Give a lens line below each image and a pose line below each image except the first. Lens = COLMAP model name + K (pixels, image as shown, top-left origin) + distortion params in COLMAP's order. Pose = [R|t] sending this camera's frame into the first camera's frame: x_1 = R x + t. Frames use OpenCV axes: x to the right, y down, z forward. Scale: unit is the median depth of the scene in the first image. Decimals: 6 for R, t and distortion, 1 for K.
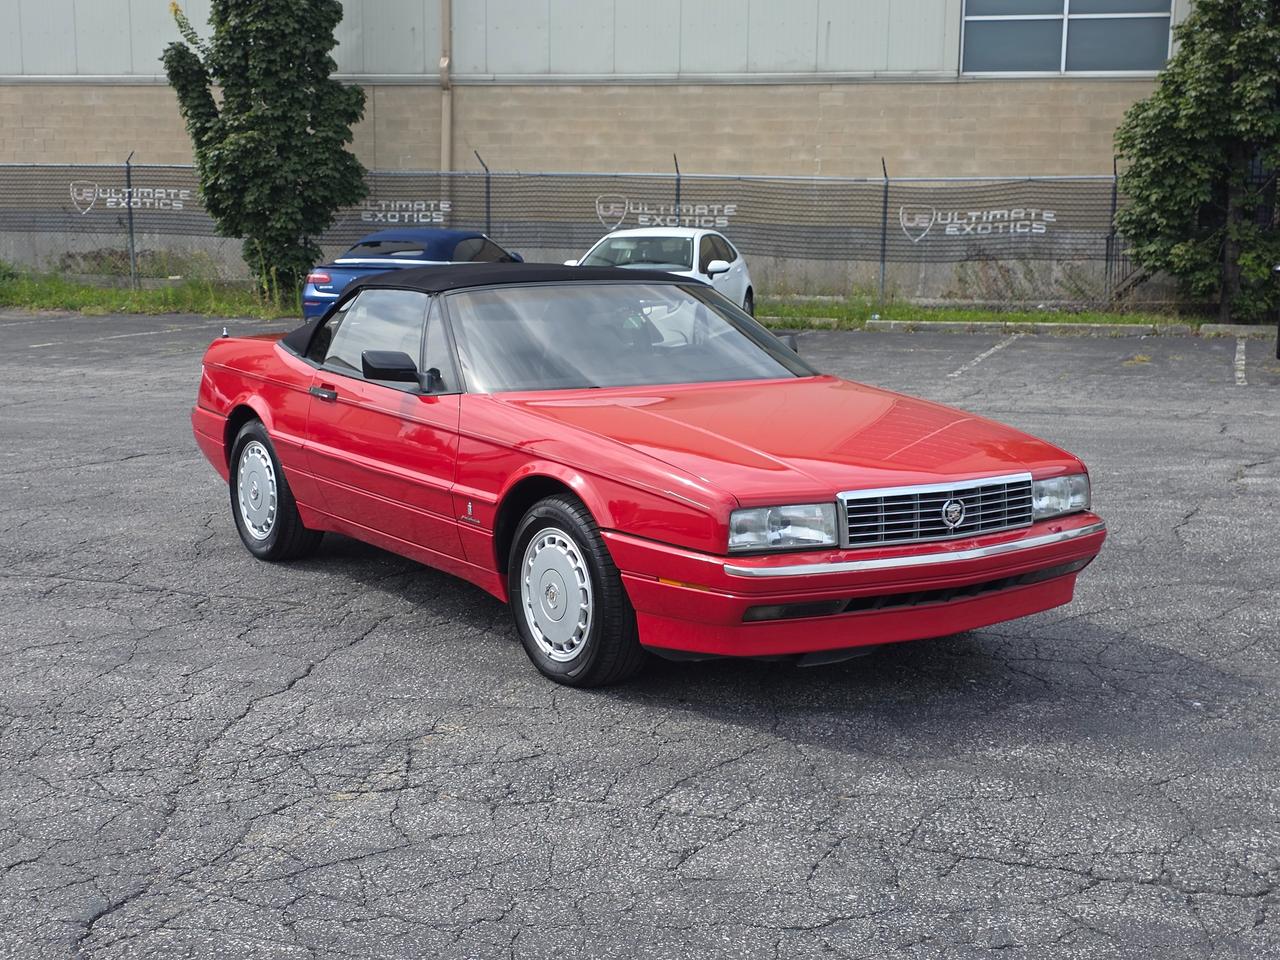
lens RADIAL K [[1705.3, 0, 671.0], [0, 1705.3, 478.2], [0, 0, 1]] dist [0.136874, -0.342187]
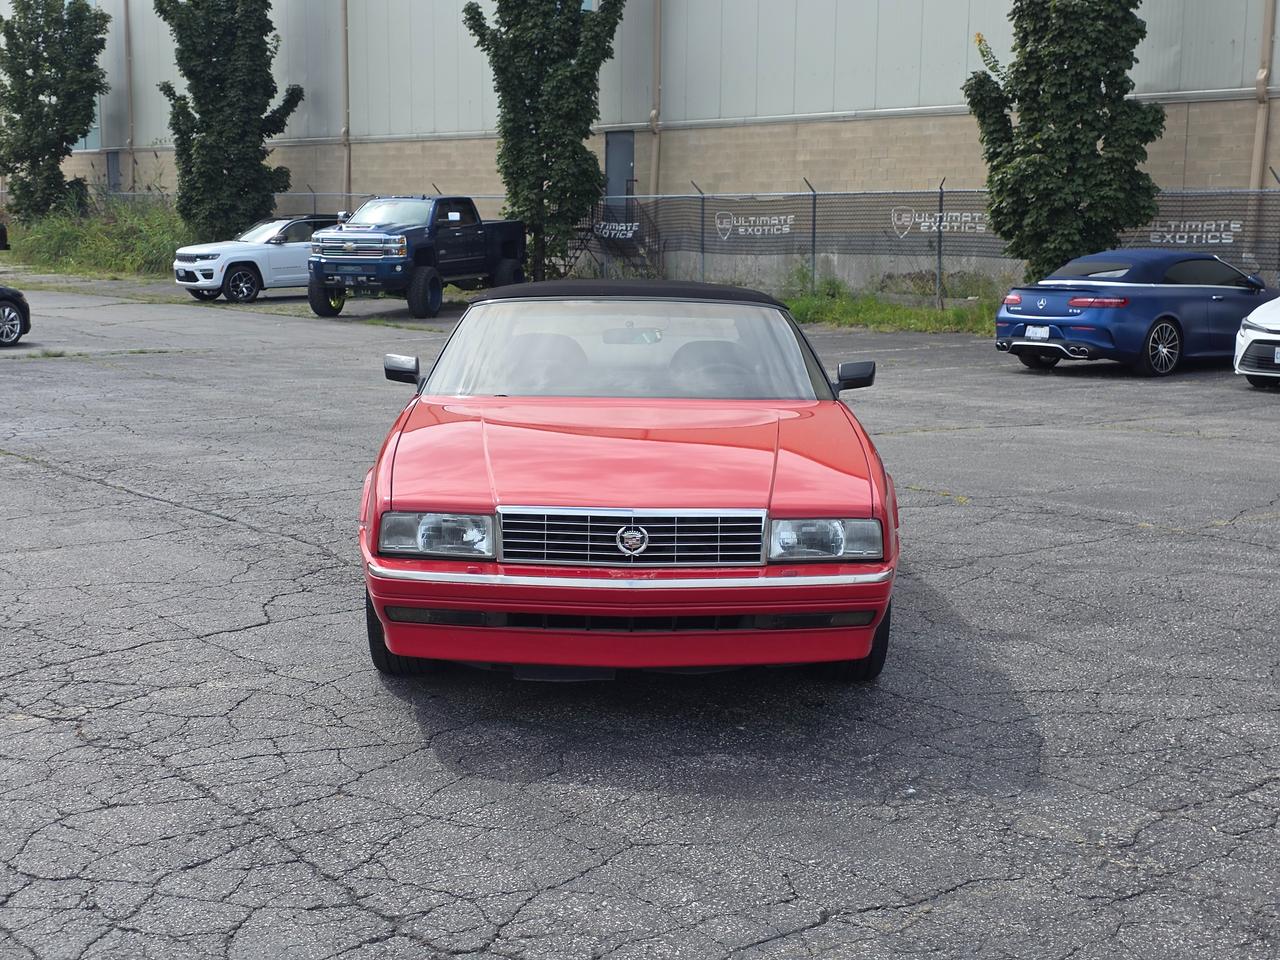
lens RADIAL K [[1705.3, 0, 671.0], [0, 1705.3, 478.2], [0, 0, 1]] dist [0.136874, -0.342187]
pose [[0.829852, 0.080110, -0.552203, 0.150097], [-0.087604, 0.996072, 0.012853, -0.006024], [0.551064, 0.037709, 0.833611, 0.045401]]
